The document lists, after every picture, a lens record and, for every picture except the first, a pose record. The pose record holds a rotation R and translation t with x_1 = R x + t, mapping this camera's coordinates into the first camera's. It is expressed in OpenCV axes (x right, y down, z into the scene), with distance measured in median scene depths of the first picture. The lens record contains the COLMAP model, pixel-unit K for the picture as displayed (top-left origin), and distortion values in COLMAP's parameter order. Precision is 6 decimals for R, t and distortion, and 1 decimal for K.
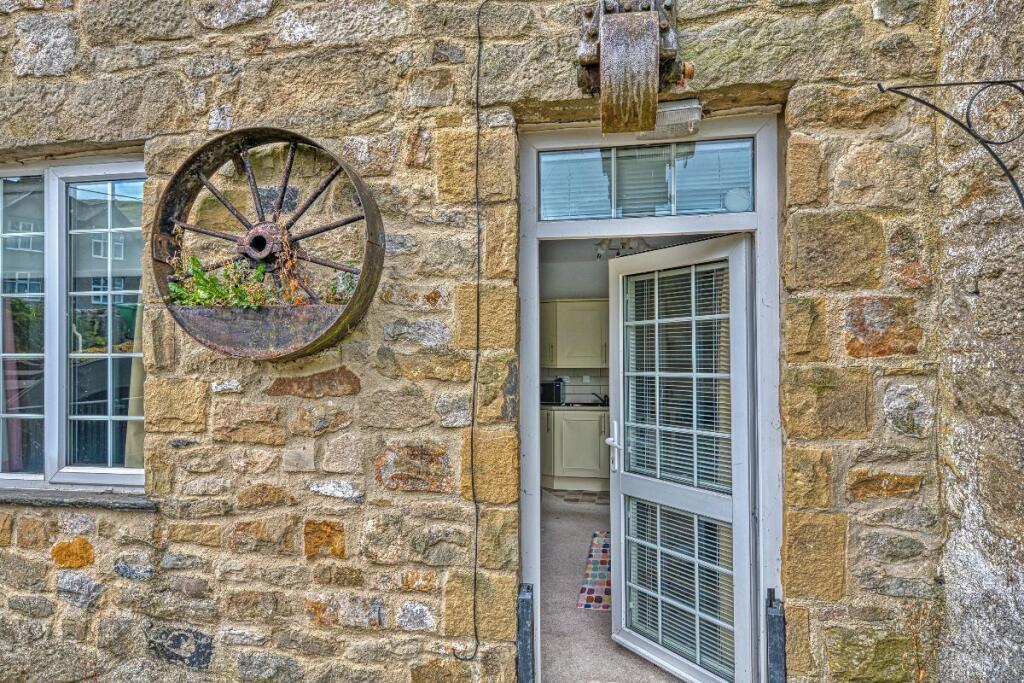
lens RADIAL K [[660.1, 0, 506.3], [0, 660.1, 347.6], [0, 0, 1]] dist [0.009682, 0.001999]
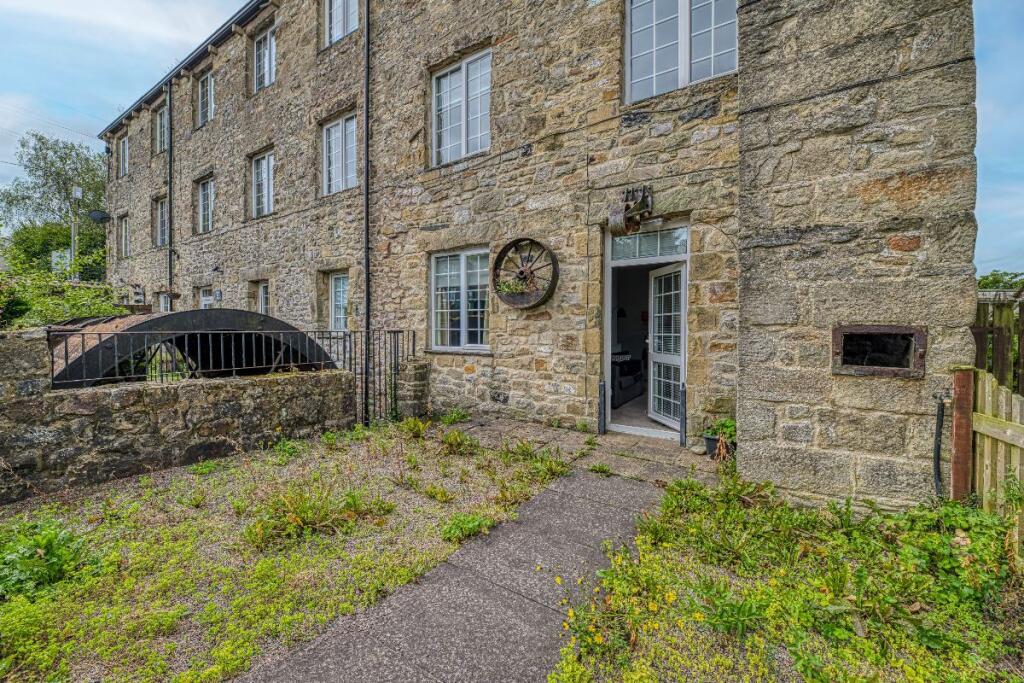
lens RADIAL K [[407.6, 0, 507.7], [0, 407.6, 334.2], [0, 0, 1]] dist [0.000007, 0.000061]
pose [[0.920558, 0.010708, -0.390458, 0.344116], [-0.000962, 0.999683, 0.025146, 0.091925], [0.390604, -0.022772, 0.920277, -0.869763]]
